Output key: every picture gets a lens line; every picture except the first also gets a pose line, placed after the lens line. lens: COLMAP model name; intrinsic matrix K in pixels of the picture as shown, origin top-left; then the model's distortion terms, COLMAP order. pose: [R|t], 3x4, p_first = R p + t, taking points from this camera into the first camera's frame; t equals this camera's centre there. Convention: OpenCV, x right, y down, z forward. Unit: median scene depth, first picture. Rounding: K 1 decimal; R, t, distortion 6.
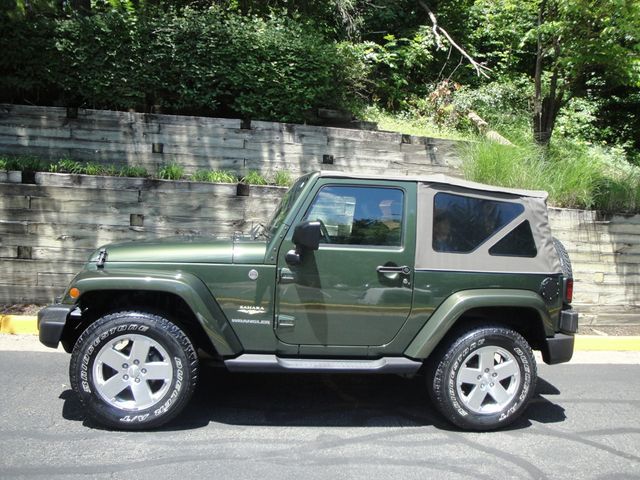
lens RADIAL K [[519.5, 0, 324.5], [0, 519.5, 236.4], [0, 0, 1]] dist [-0.119798, 0.076481]
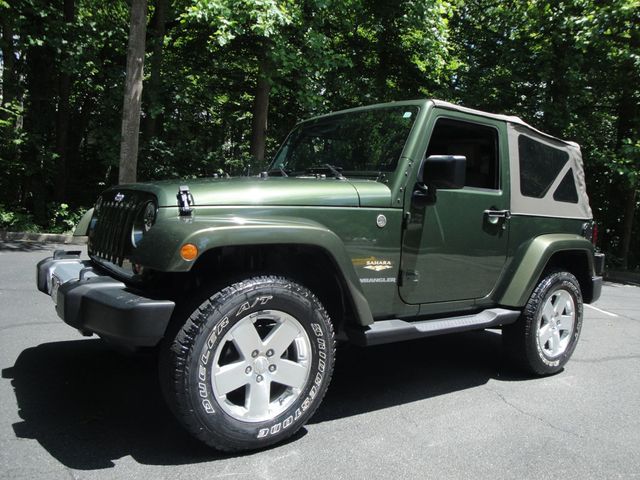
lens RADIAL K [[519.5, 0, 323.9], [0, 519.5, 250.4], [0, 0, 1]] dist [-0.119798, 0.076481]
pose [[0.890507, -0.048609, 0.452366, -0.559290], [0.028899, 0.998312, 0.050383, 0.074429], [-0.454051, -0.031794, 0.890408, 0.323193]]
